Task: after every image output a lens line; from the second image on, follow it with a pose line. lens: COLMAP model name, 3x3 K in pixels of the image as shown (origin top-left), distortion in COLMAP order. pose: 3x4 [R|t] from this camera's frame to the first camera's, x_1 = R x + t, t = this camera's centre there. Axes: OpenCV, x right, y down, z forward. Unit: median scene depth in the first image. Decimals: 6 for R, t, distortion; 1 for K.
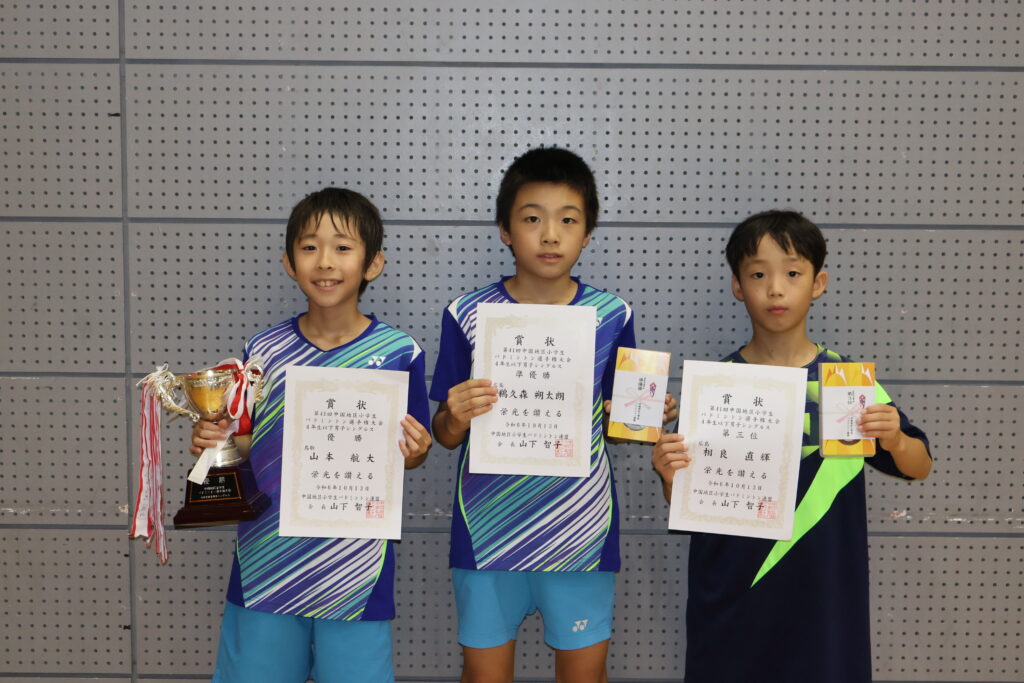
lens RADIAL K [[1721.4, 0, 536.9], [0, 1721.4, 363.1], [0, 0, 1]] dist [-0.004871, 0.000000]
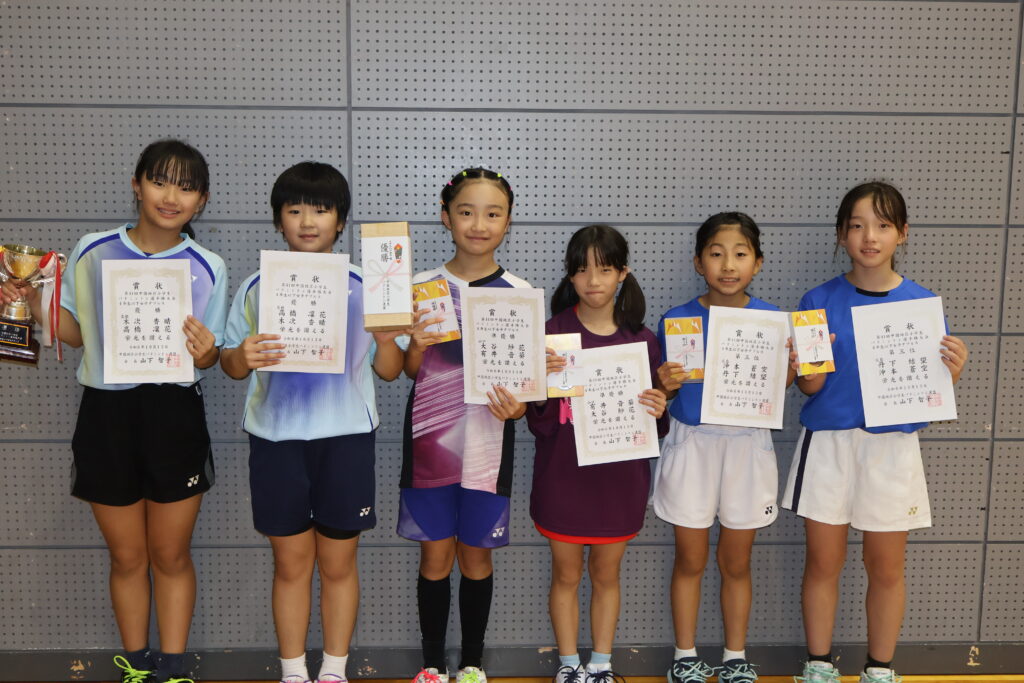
lens RADIAL K [[1227.2, 0, 508.4], [0, 1227.2, 361.9], [0, 0, 1]] dist [-0.003015, 0.000000]
pose [[0.997536, -0.013841, 0.068781, -0.271643], [0.011651, 0.999415, 0.032146, -0.003001], [-0.069186, -0.031265, 0.997114, 0.001600]]
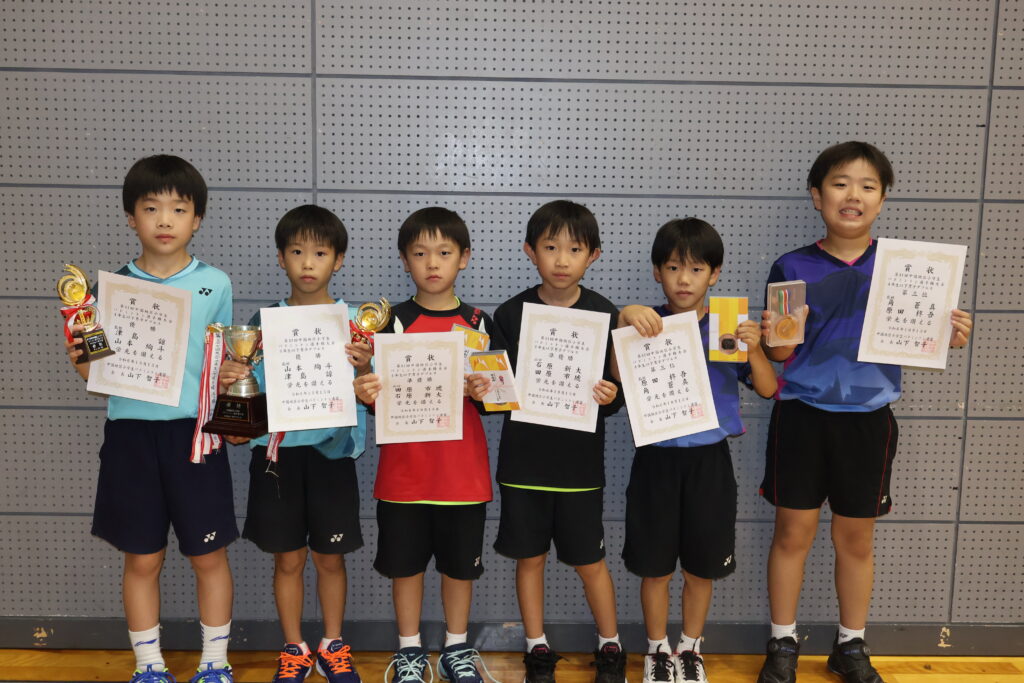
lens RADIAL K [[1236.5, 0, 508.0], [0, 1236.5, 342.5], [0, 0, 1]] dist [0.004715, 0.000000]
pose [[0.998581, -0.002240, 0.053207, -0.211777], [0.000149, 0.999229, 0.039267, -0.002306], [-0.053253, -0.039204, 0.997811, 0.001055]]
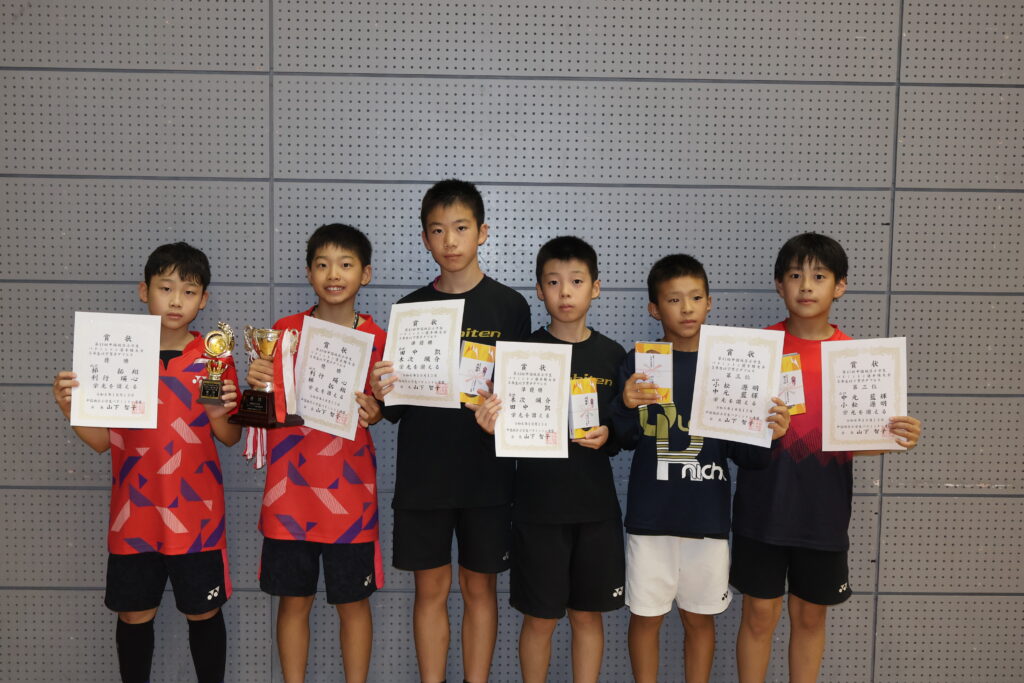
lens RADIAL K [[1145.8, 0, 509.8], [0, 1145.8, 342.3], [0, 0, 1]] dist [-0.003374, 0.000000]
pose [[0.998552, -0.001343, 0.053780, -0.143212], [0.003172, 0.999419, -0.033937, -0.000429], [-0.053703, 0.034059, 0.997976, 0.002175]]
